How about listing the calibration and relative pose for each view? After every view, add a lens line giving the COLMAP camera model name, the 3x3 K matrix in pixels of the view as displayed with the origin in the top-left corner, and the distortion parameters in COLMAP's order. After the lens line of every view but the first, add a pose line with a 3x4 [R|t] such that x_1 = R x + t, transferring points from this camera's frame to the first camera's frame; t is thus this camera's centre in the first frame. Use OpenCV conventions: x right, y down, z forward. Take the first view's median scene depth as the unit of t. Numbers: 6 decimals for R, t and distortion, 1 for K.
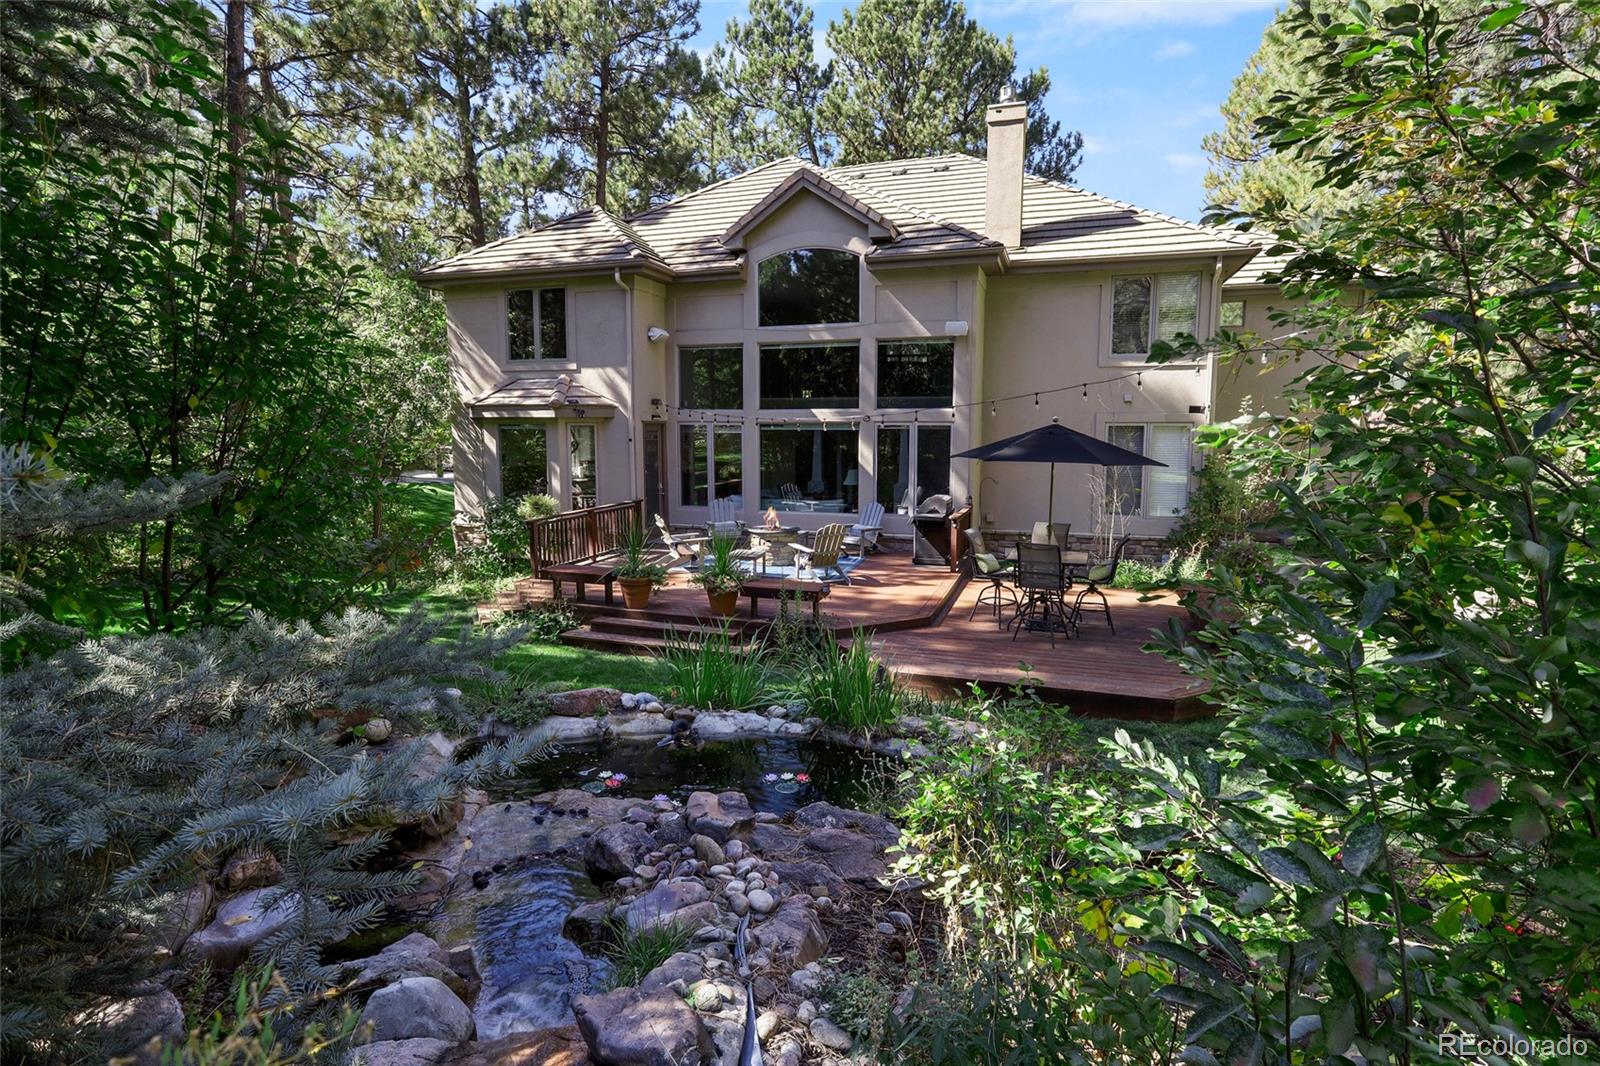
lens RADIAL K [[809.0, 0, 800.0], [0, 809.0, 533.0], [0, 0, 1]] dist [-0.001848, -0.000265]
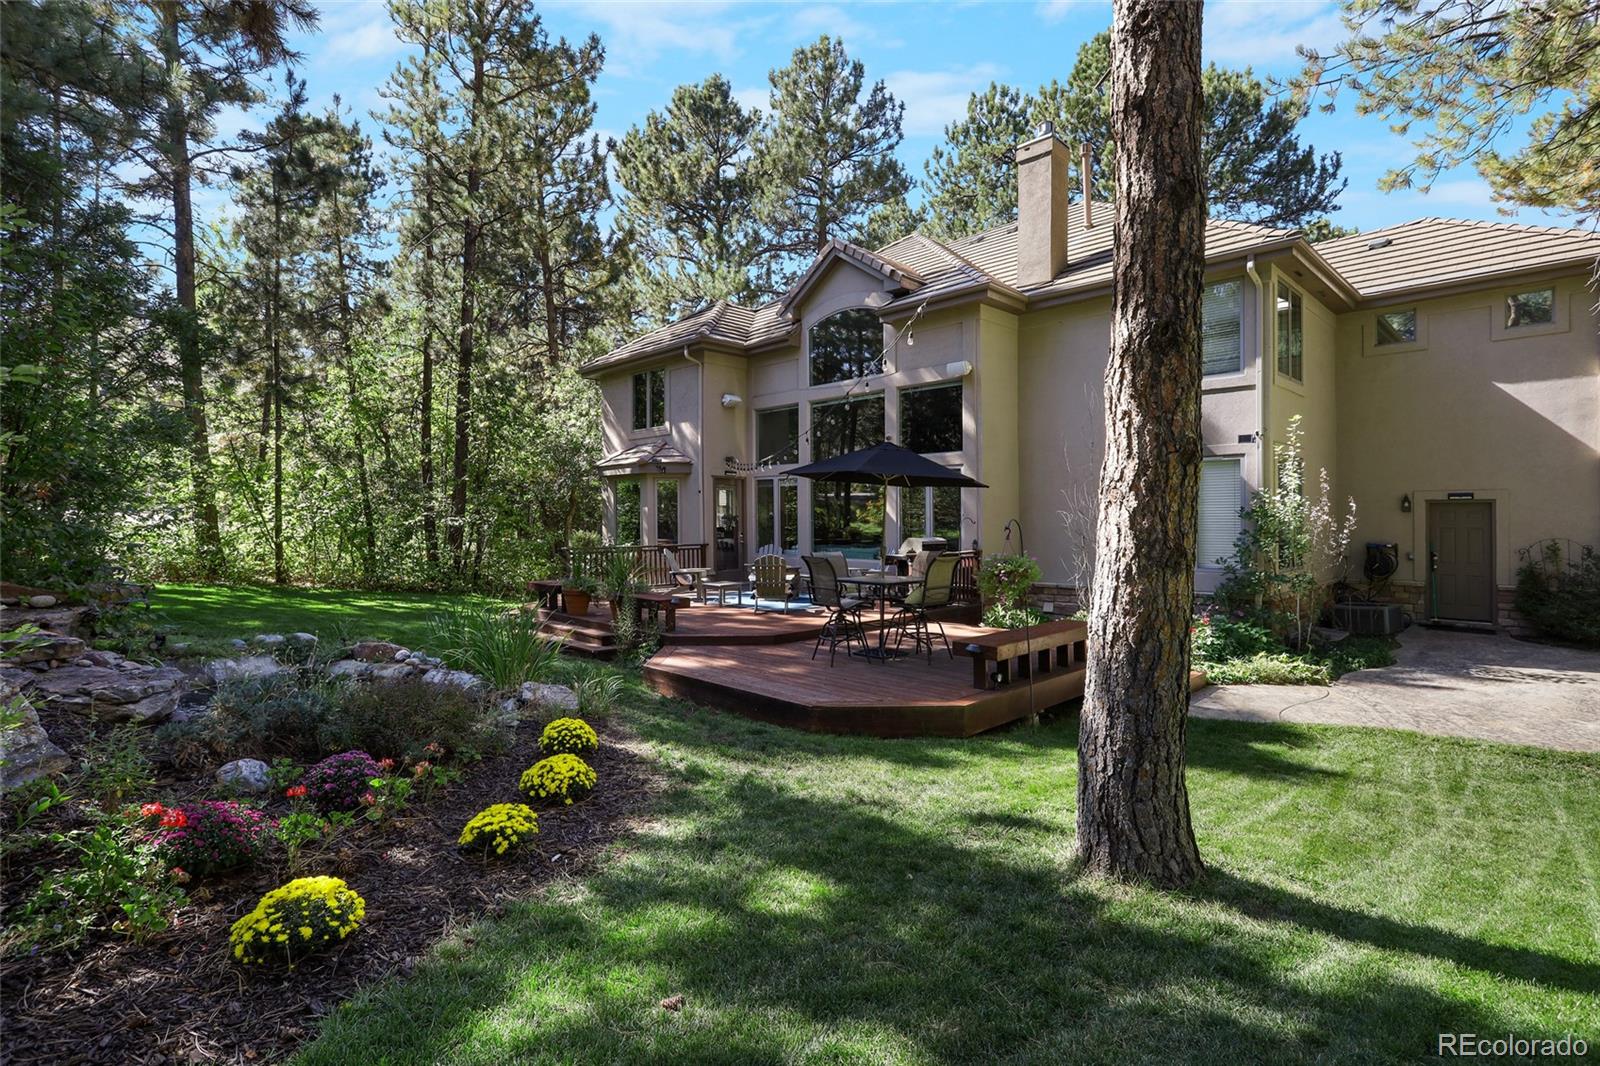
lens RADIAL K [[809.0, 0, 800.0], [0, 809.0, 533.0], [0, 0, 1]] dist [-0.001848, -0.000265]
pose [[0.882211, 0.005261, -0.470826, 0.441363], [-0.065051, 0.991711, -0.110808, 0.057755], [0.466340, 0.128384, 0.875240, 0.078201]]
